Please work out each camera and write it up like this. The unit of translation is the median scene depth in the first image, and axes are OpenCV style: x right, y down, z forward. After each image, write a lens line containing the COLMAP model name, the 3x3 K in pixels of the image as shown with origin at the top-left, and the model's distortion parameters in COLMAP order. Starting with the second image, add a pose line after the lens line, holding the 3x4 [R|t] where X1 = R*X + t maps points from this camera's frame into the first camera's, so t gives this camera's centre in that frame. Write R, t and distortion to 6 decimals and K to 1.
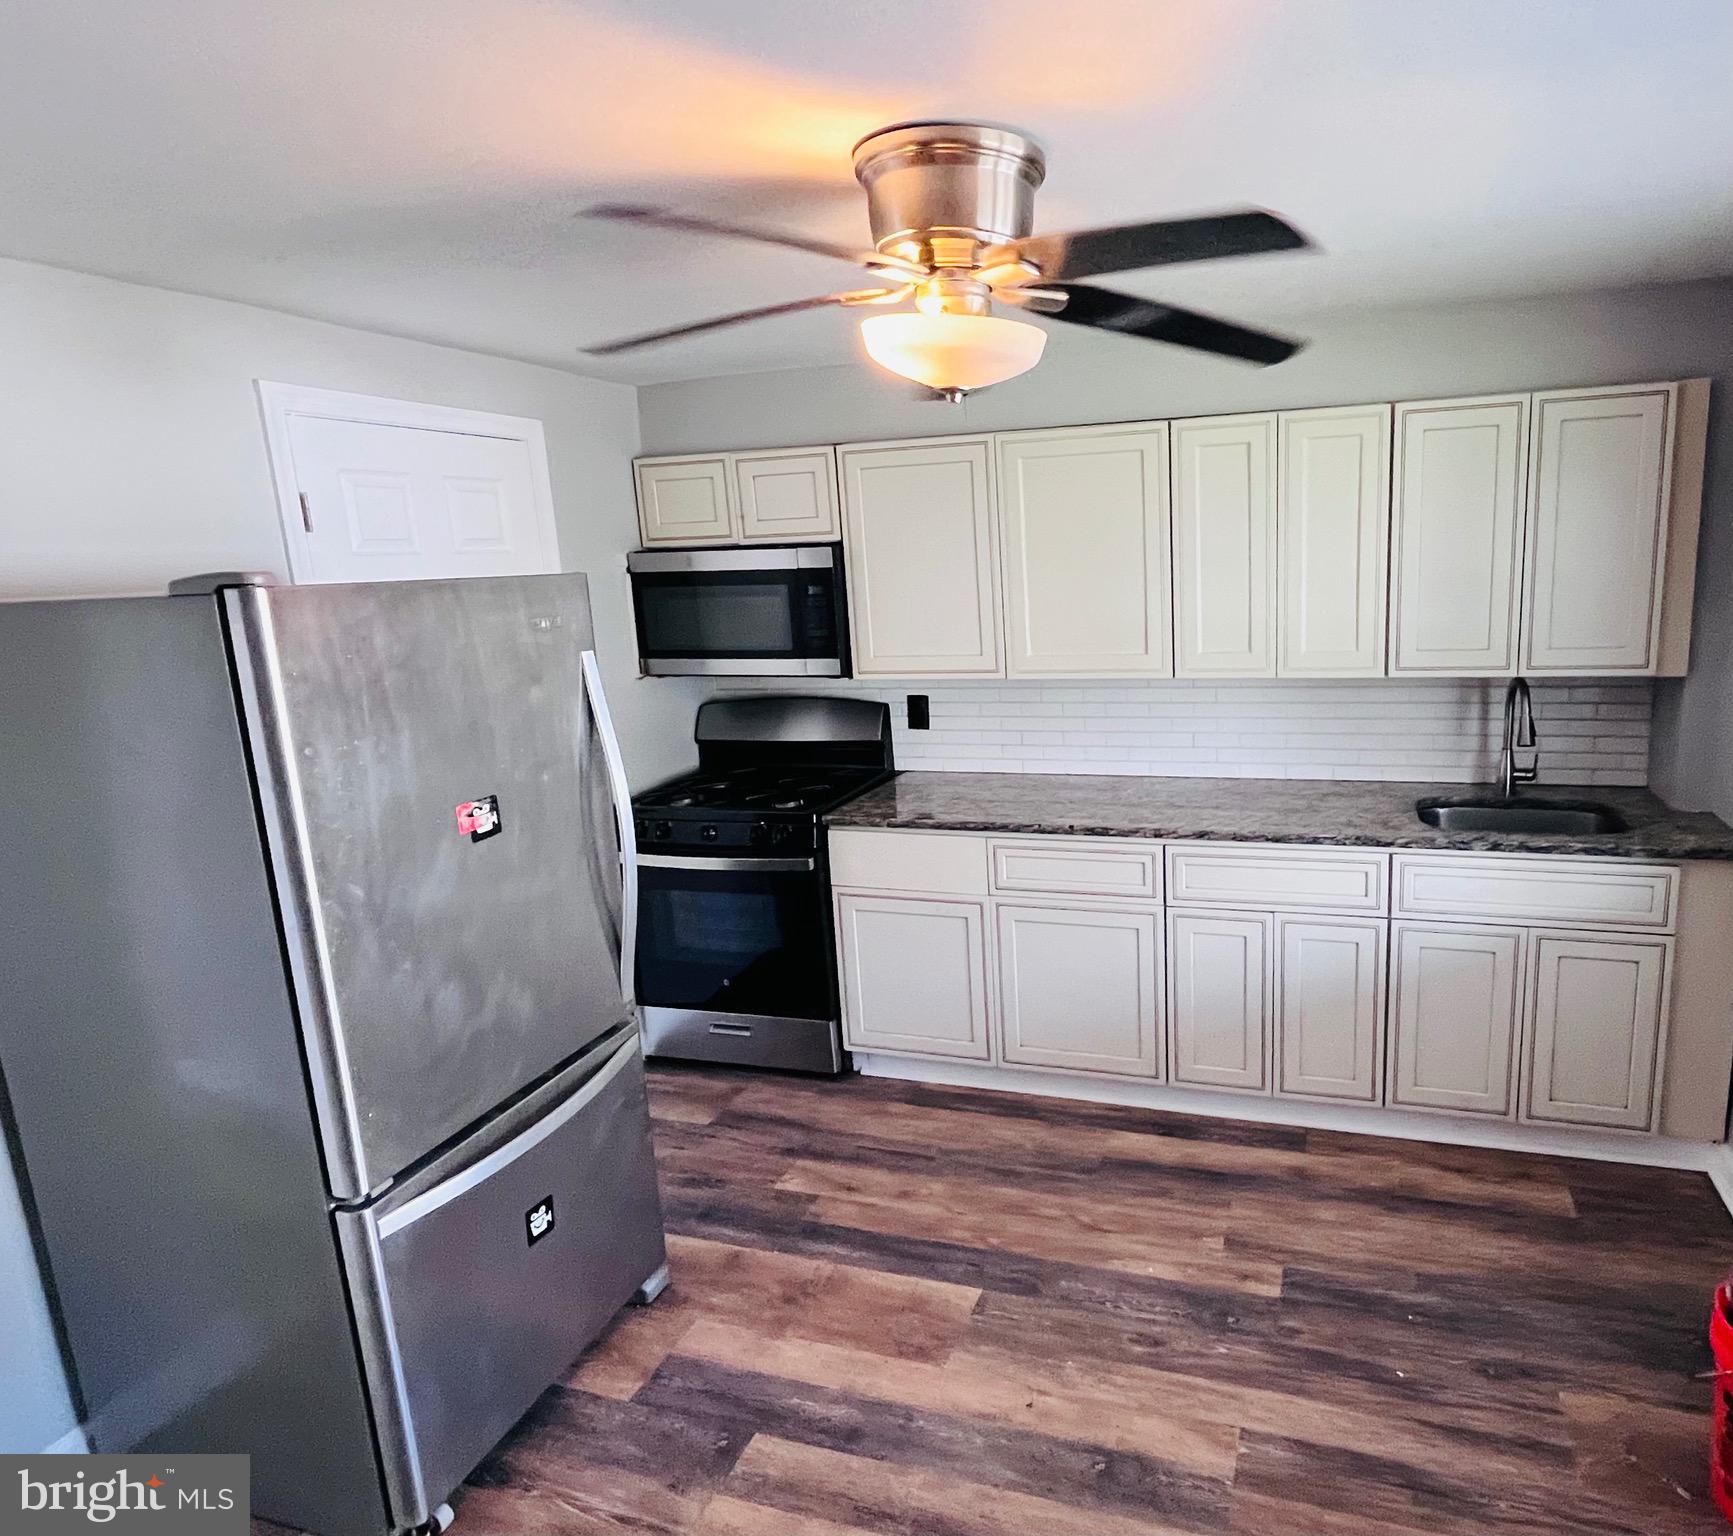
lens RADIAL K [[1064.0, 0, 1018.8], [0, 1064.0, 769.6], [0, 0, 1]] dist [-0.001210, 0.000981]
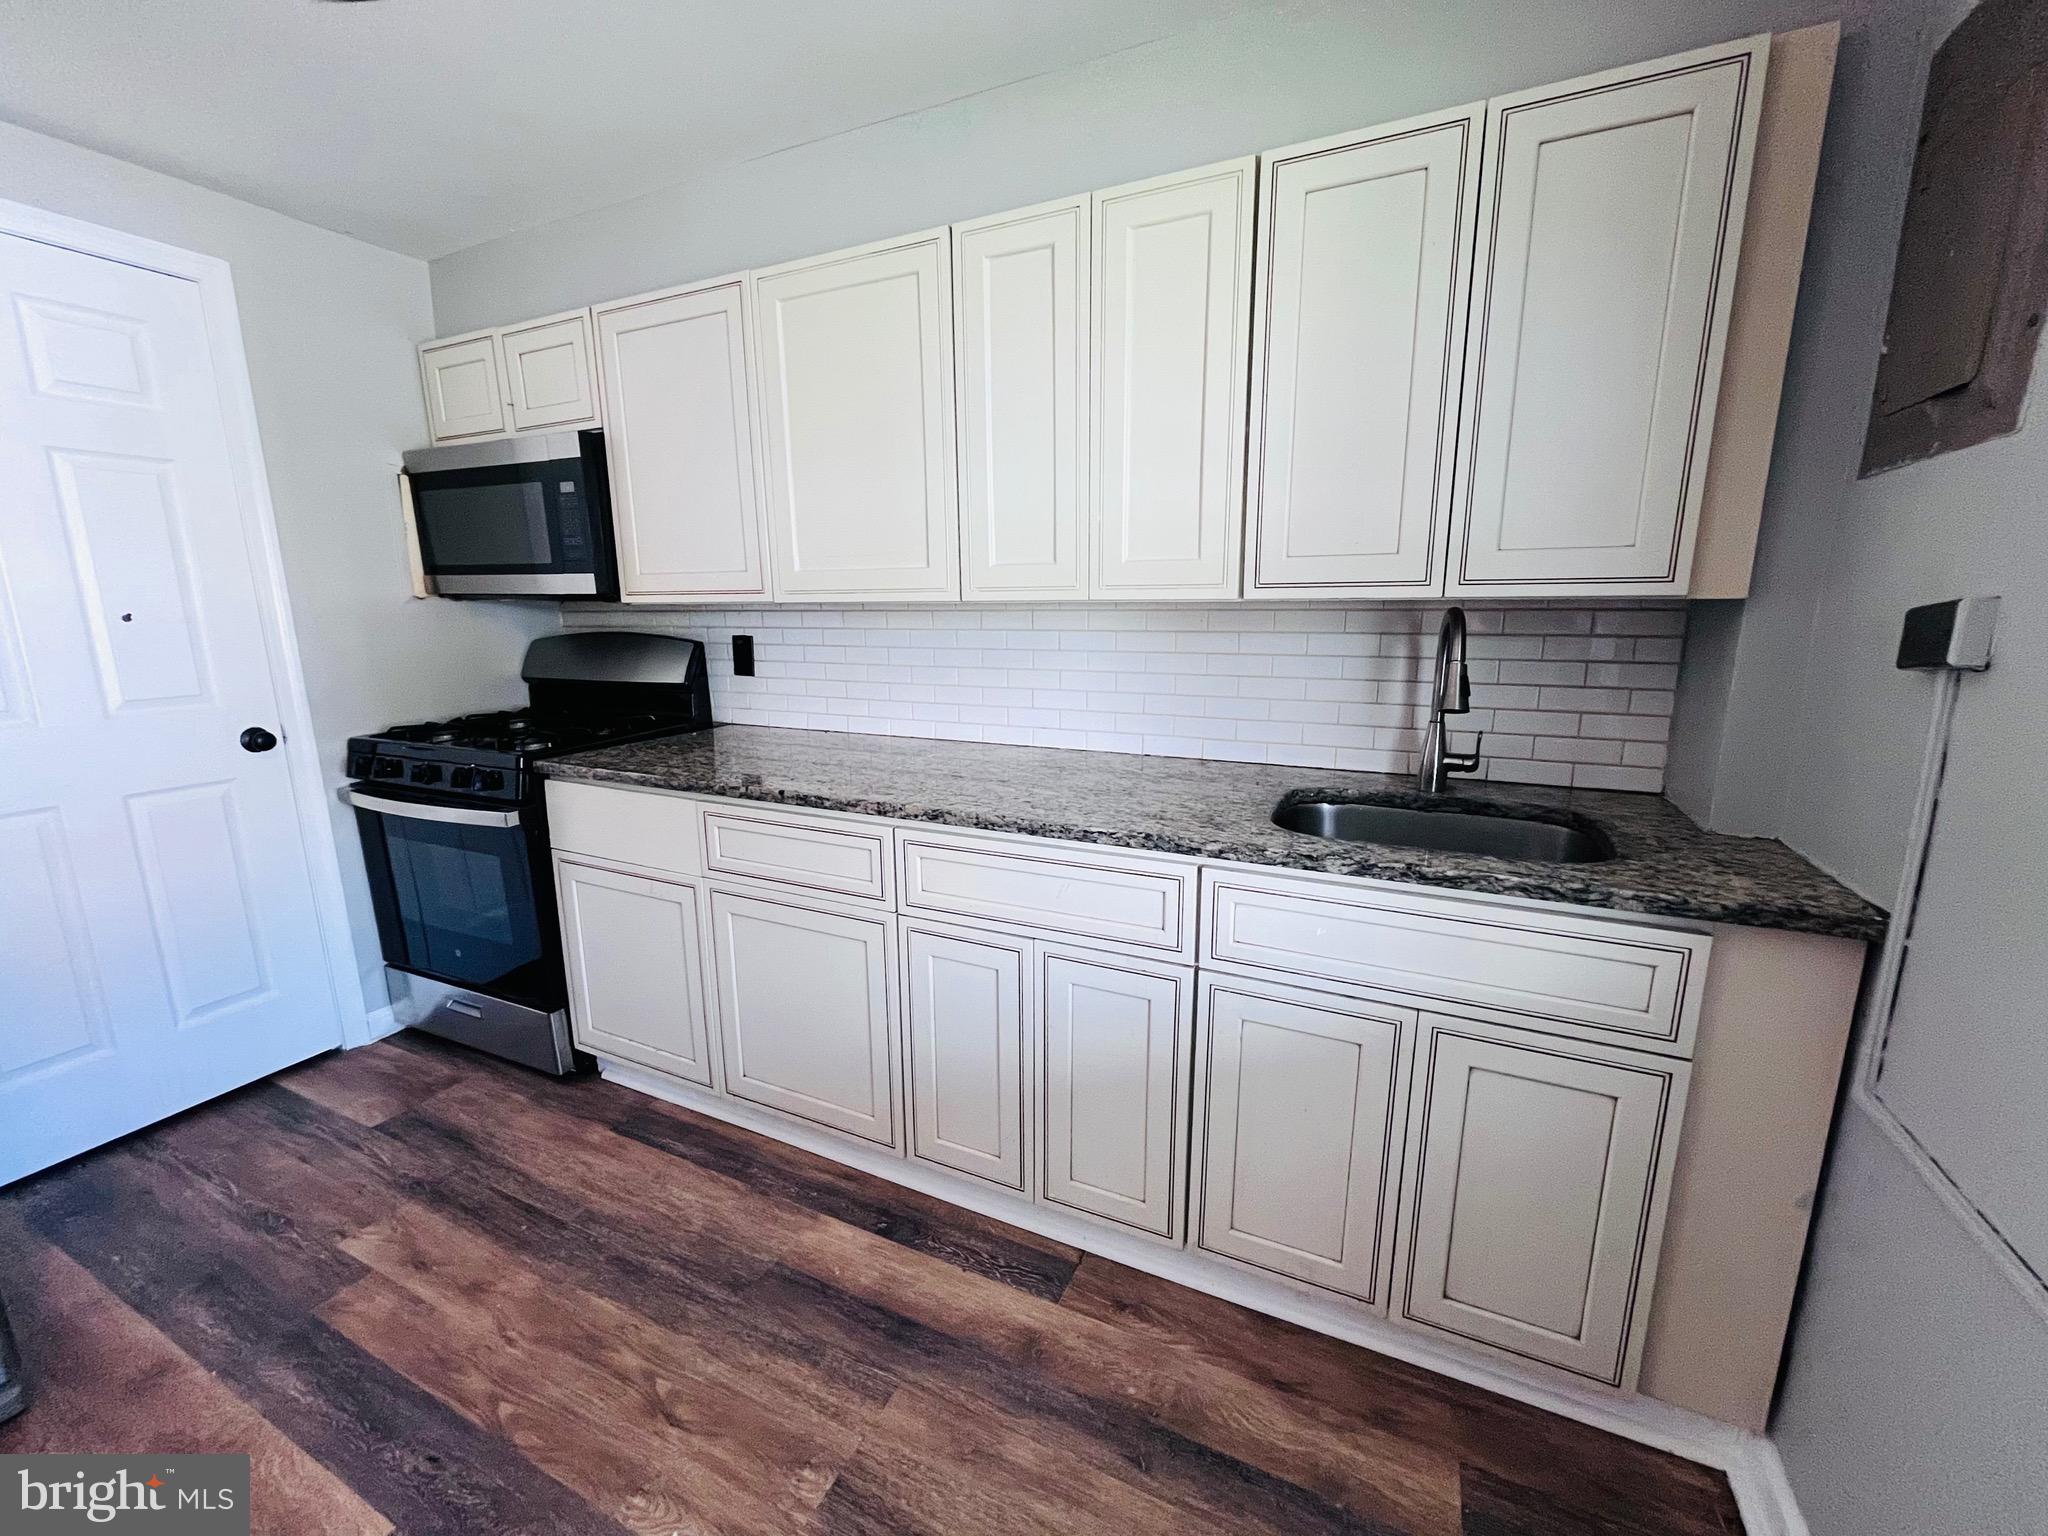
lens RADIAL K [[824.9, 0, 1021.8], [0, 824.9, 772.1], [0, 0, 1]] dist [-0.001779, 0.000381]
pose [[0.987997, 0.064329, -0.140440, 0.304057], [-0.063508, 0.997928, 0.010327, 0.025183], [0.140813, -0.001284, 0.990035, 0.495542]]
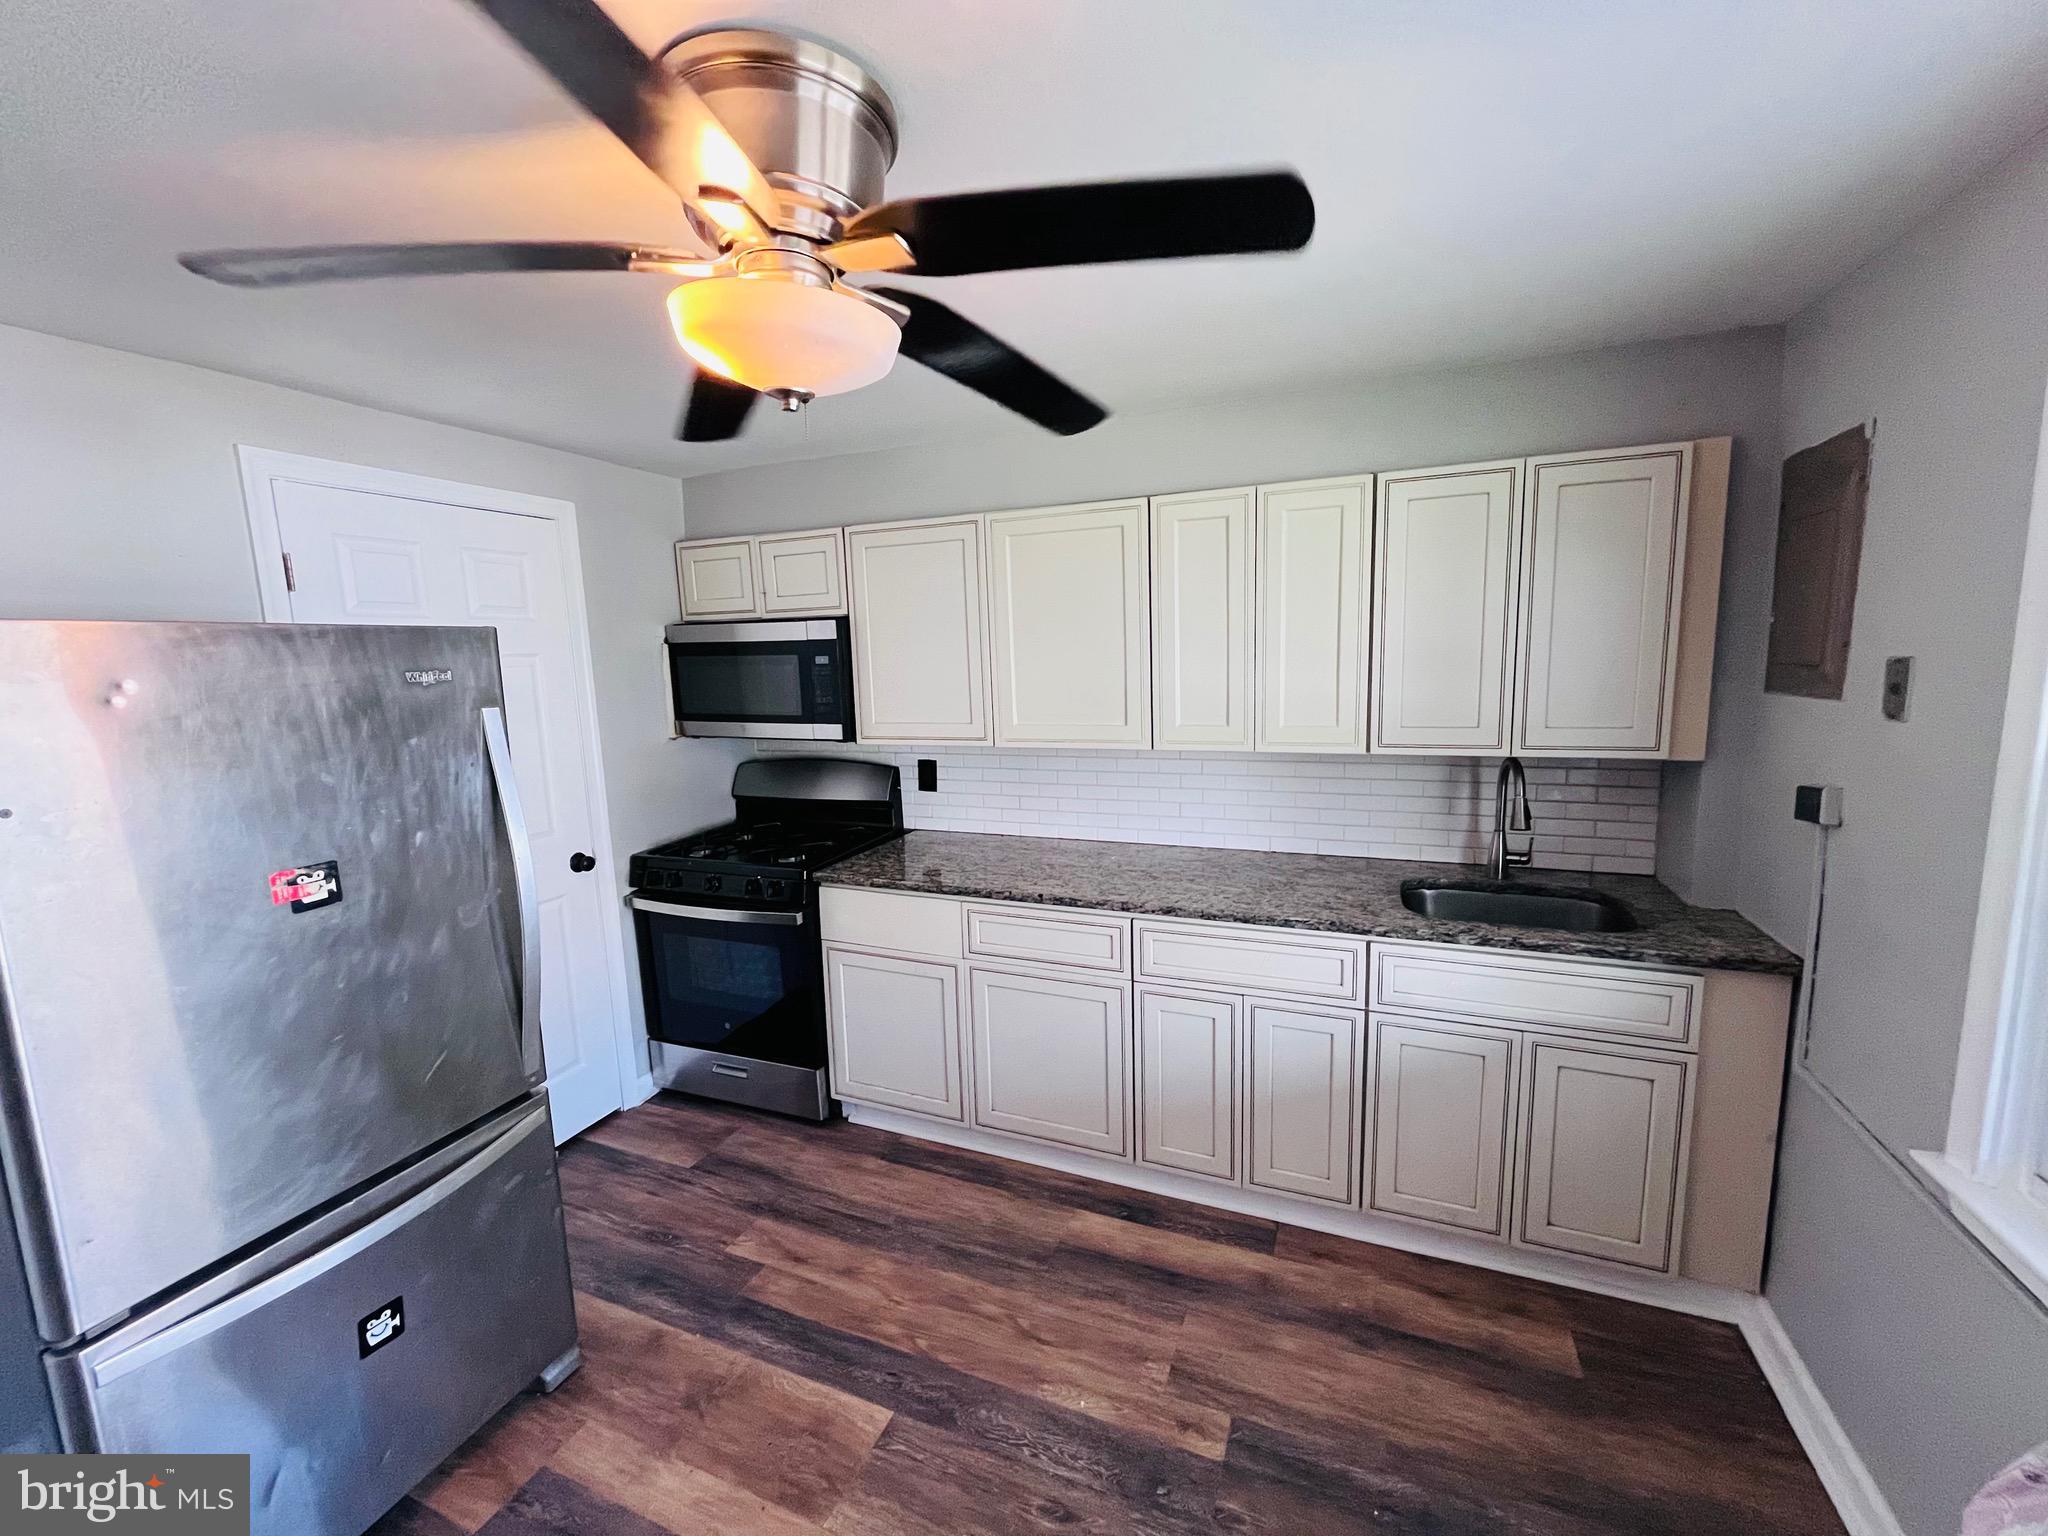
lens RADIAL K [[824.9, 0, 1023.9], [0, 824.9, 771.8], [0, 0, 1]] dist [-0.001779, 0.000381]
pose [[0.995021, 0.025637, -0.096316, 0.111254], [-0.030762, 0.998167, -0.052112, -0.022523], [0.094804, 0.054815, 0.993986, 0.234801]]
